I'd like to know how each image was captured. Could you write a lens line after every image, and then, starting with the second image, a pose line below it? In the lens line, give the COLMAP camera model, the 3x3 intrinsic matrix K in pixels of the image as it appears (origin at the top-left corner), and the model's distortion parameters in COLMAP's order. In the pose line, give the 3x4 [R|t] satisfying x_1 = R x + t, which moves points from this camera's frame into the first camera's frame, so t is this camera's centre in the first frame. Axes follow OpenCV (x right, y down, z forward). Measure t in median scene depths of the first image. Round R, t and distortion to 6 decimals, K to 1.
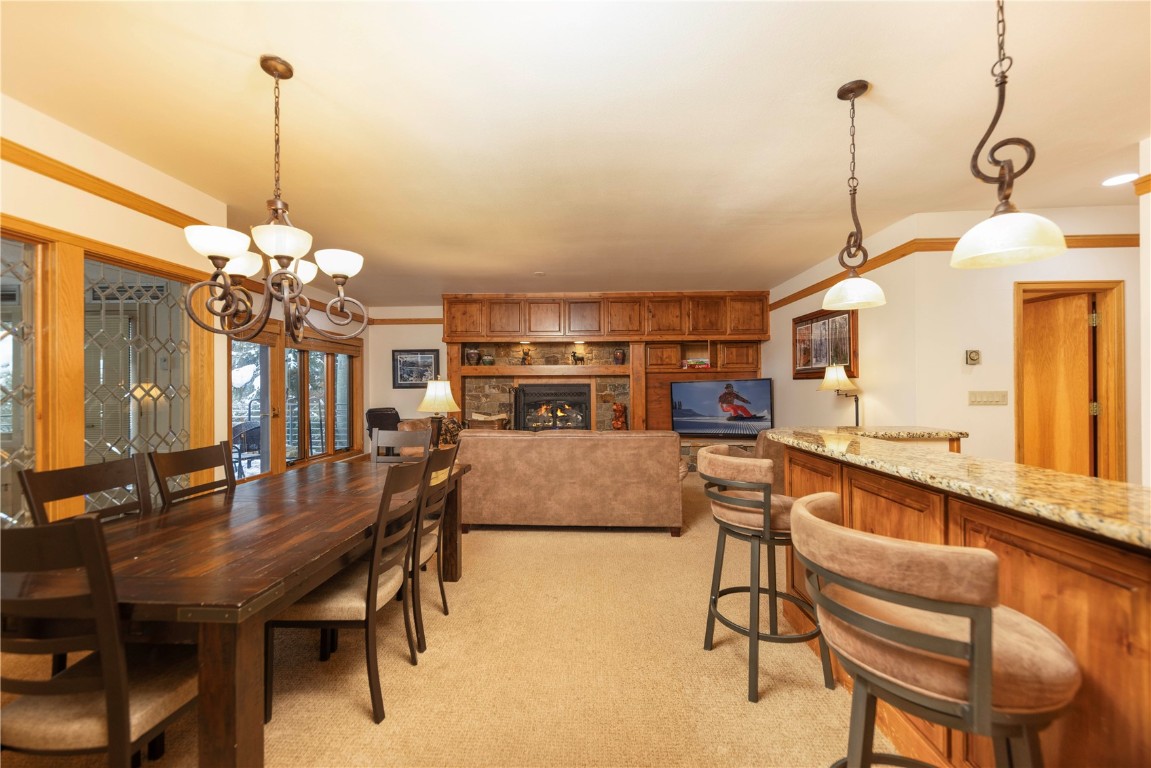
lens RADIAL K [[452.0, 0, 570.4], [0, 452.0, 382.2], [0, 0, 1]] dist [-0.003229, -0.000996]
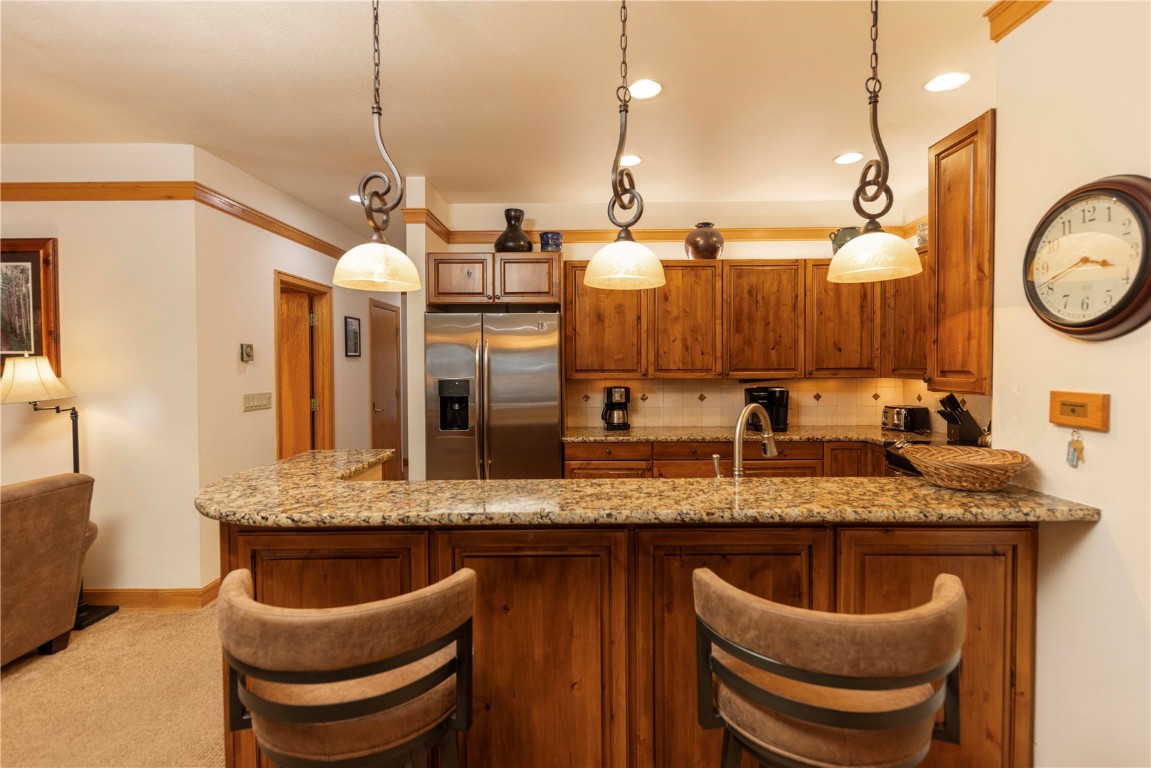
lens RADIAL K [[529.8, 0, 580.2], [0, 529.8, 373.9], [0, 0, 1]] dist [0.002168, -0.001269]
pose [[-0.047810, -0.012049, 0.998784, -0.047972], [-0.003679, 0.999923, 0.011887, -0.015580], [-0.998850, -0.003106, -0.047851, 0.222648]]
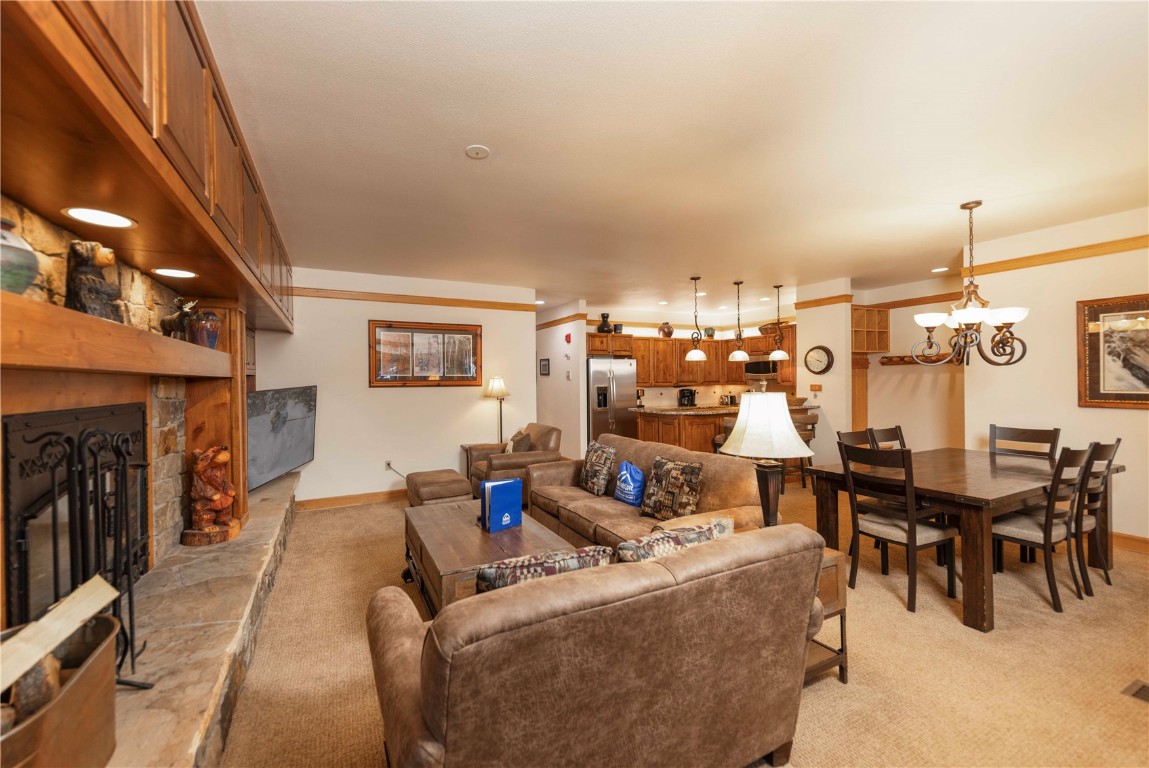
lens RADIAL K [[451.2, 0, 555.7], [0, 451.2, 381.7], [0, 0, 1]] dist [-0.003229, -0.000996]
pose [[-0.488674, 0.005193, 0.872451, -0.406428], [0.003146, 0.999986, -0.004190, -0.010002], [-0.872461, 0.000697, -0.488684, 0.951814]]
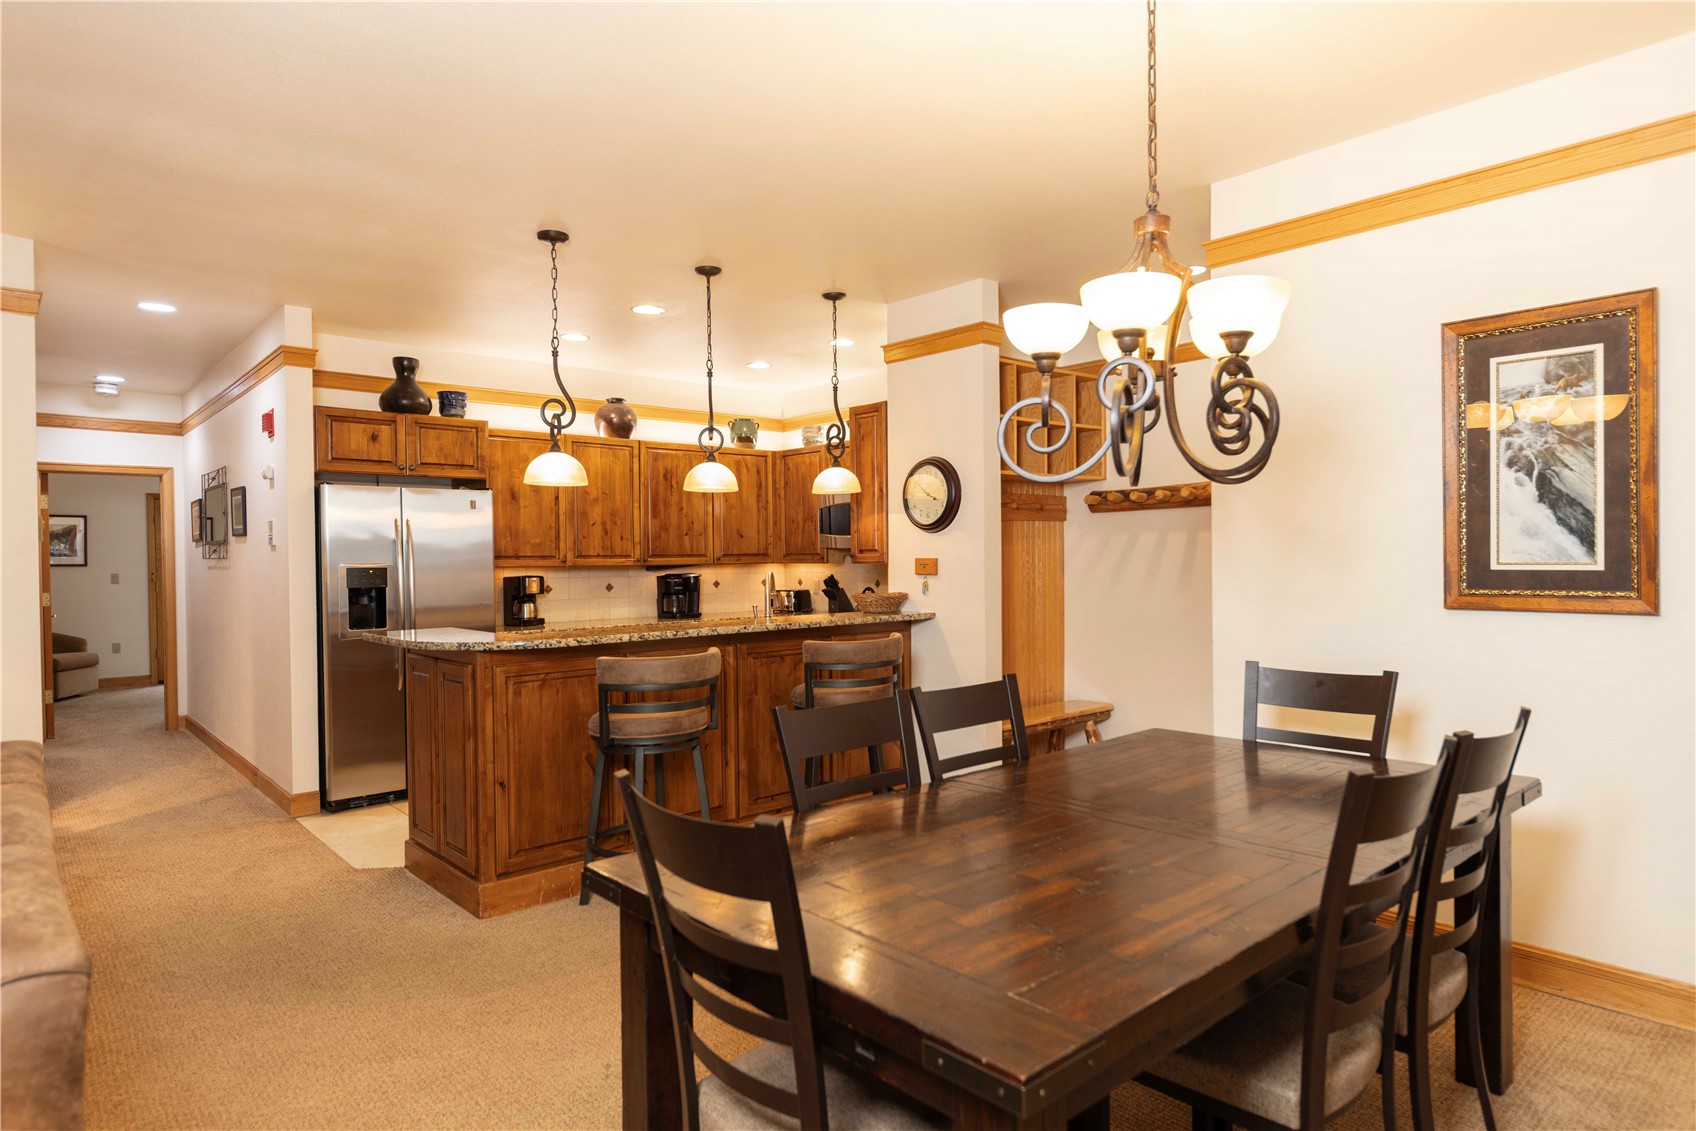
lens RADIAL K [[957.8, 0, 873.0], [0, 957.8, 570.9], [0, 0, 1]] dist [0.007248, 0.001712]
pose [[-0.718799, 0.002815, 0.695212, -0.353760], [0.008018, 0.999959, 0.004241, 0.000077], [-0.695171, 0.008623, -0.718792, 0.599691]]
